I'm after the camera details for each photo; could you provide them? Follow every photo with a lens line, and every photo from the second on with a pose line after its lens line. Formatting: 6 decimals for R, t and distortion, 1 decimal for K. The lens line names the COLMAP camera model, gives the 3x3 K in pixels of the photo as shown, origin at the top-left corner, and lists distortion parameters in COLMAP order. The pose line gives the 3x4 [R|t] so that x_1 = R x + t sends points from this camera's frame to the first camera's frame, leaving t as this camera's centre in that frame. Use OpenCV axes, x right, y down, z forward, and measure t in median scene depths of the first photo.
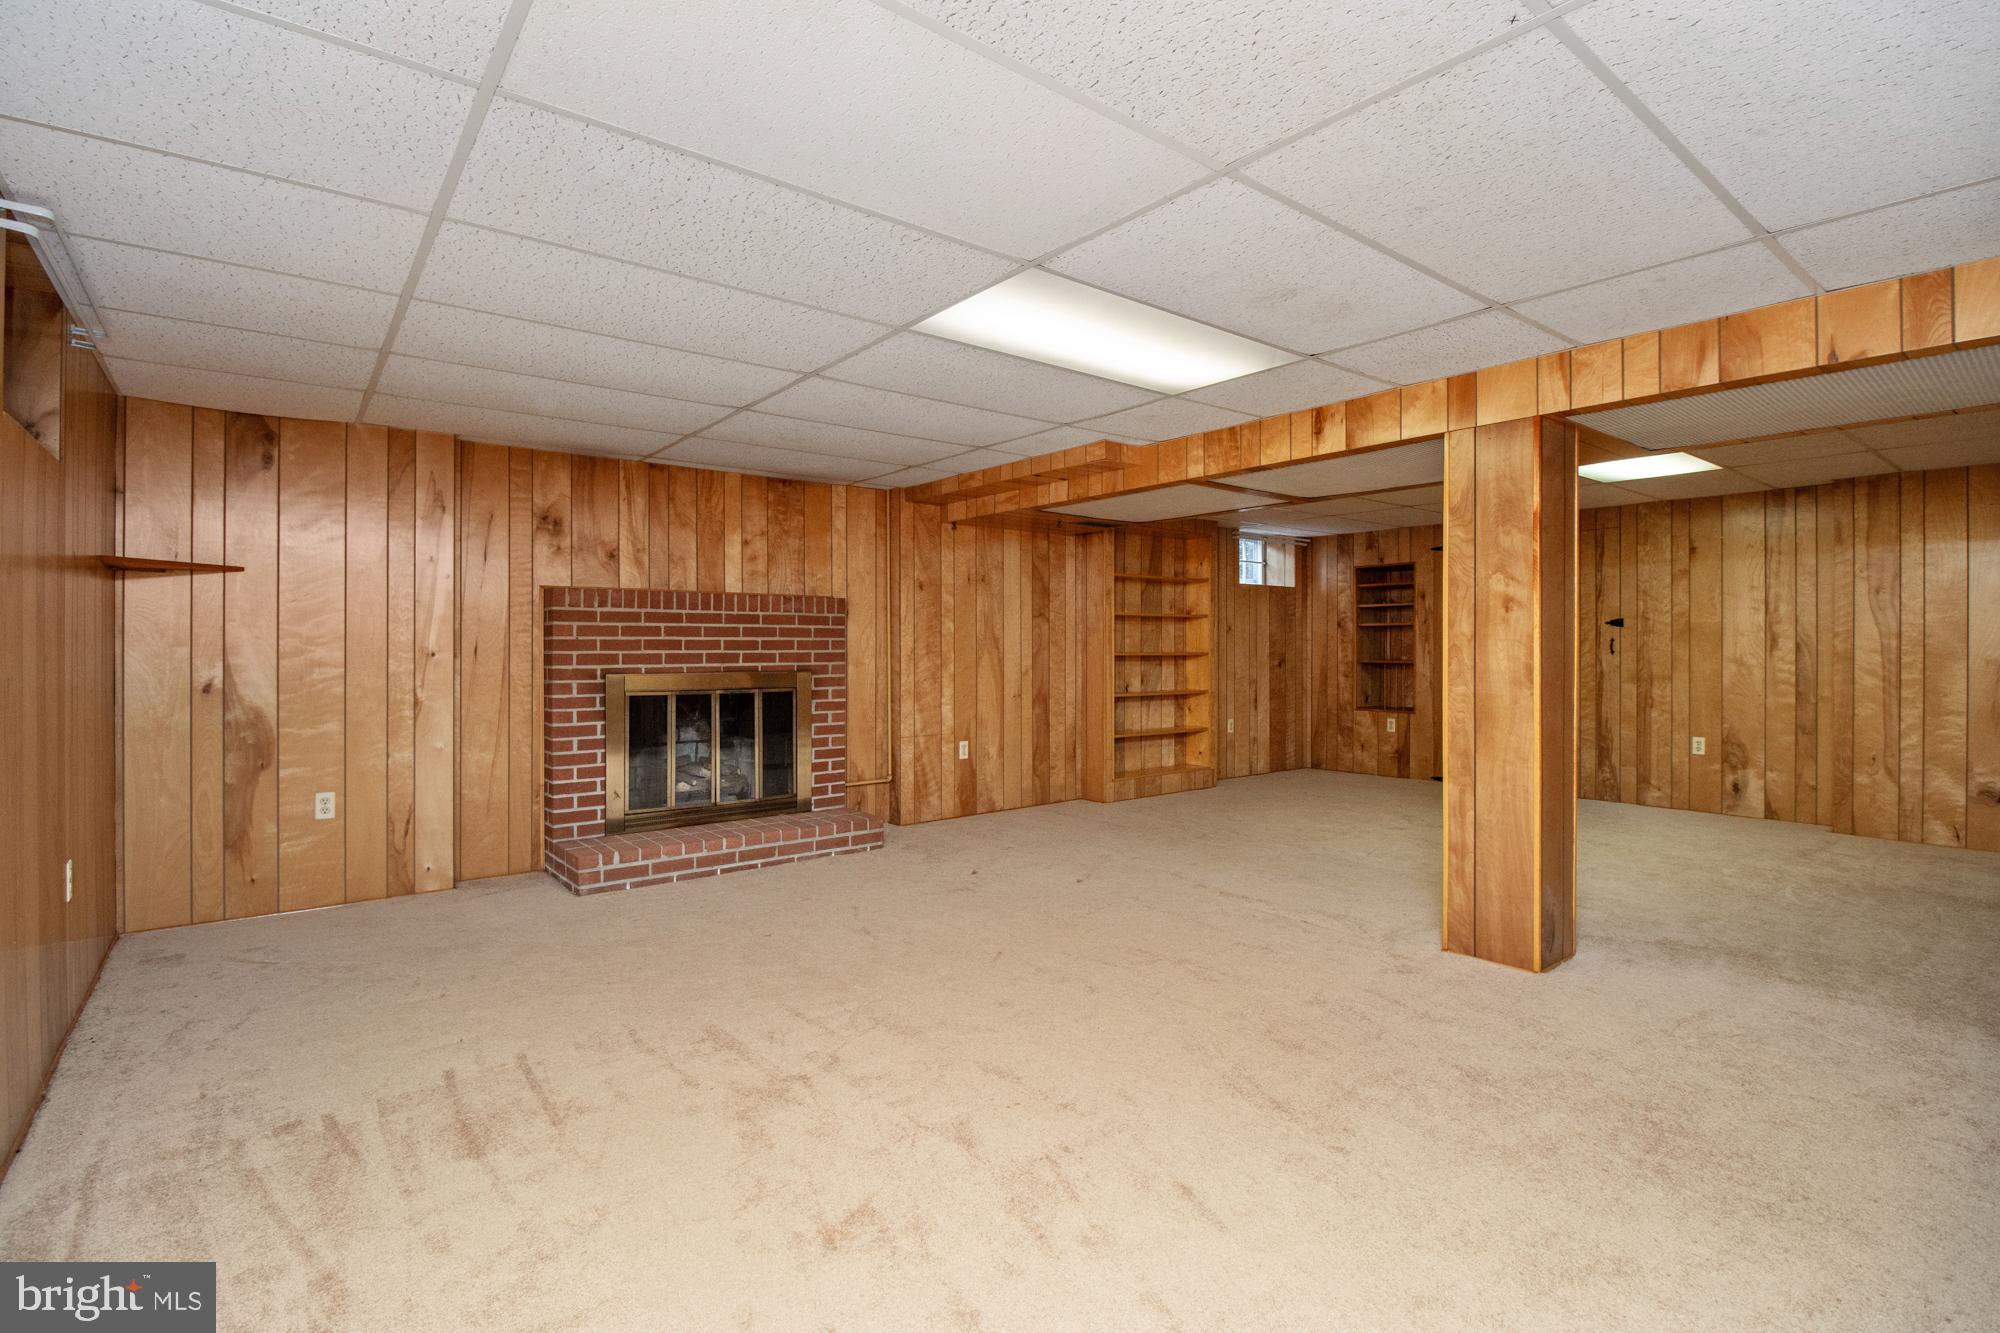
lens RADIAL K [[935.2, 0, 1010.5], [0, 935.2, 649.0], [0, 0, 1]] dist [0.002063, -0.000741]
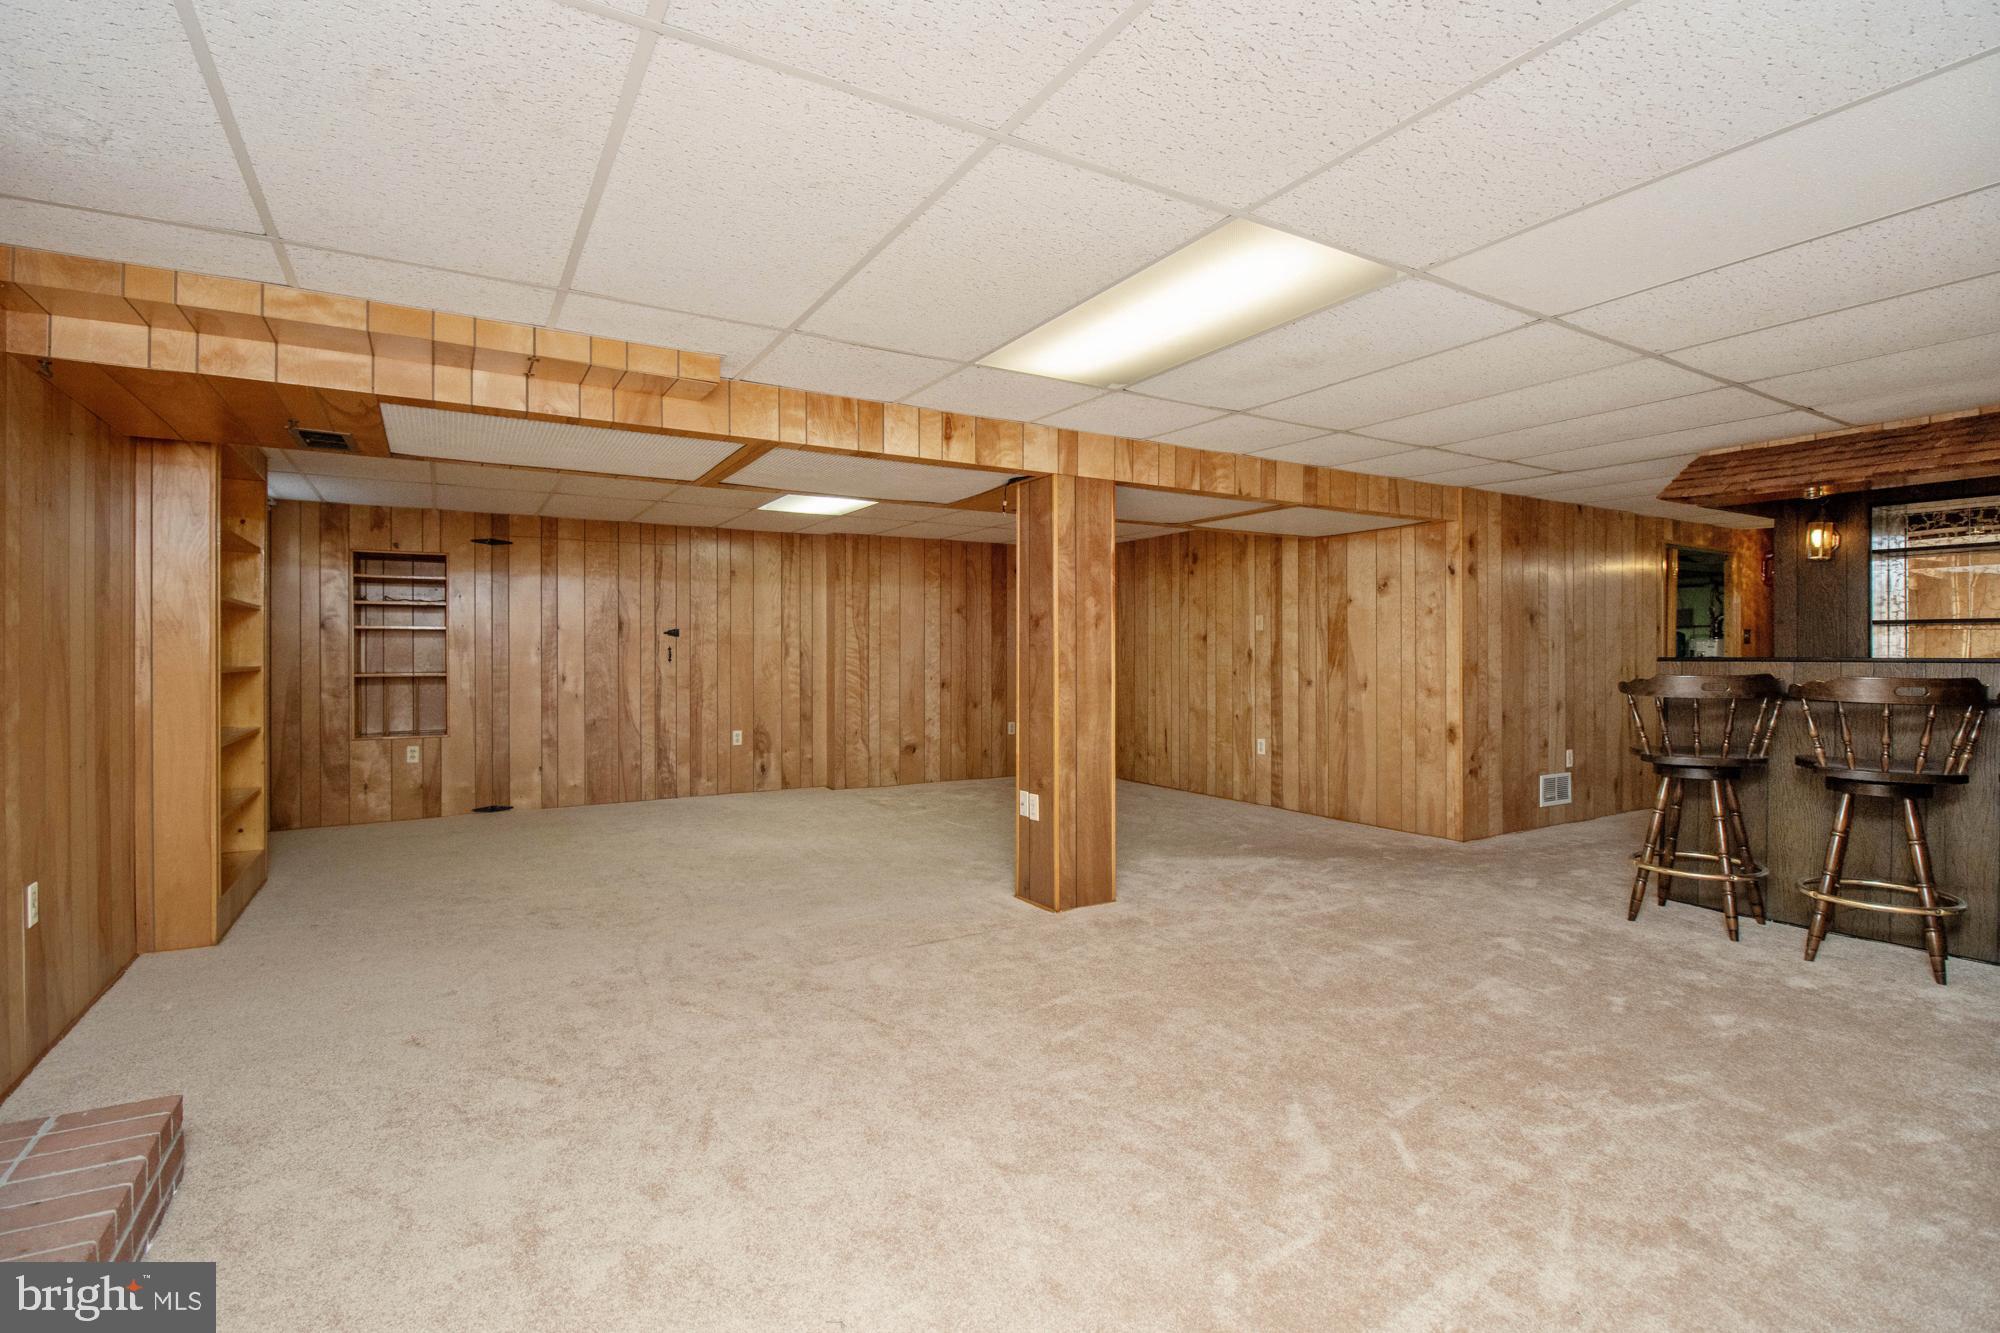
lens RADIAL K [[935.2, 0, 989.6], [0, 935.2, 651.0], [0, 0, 1]] dist [0.002063, -0.000741]
pose [[0.145147, -0.000366, 0.989410, -0.405674], [0.004839, 0.999988, -0.000340, -0.005432], [-0.989398, 0.004837, 0.145147, 0.522103]]
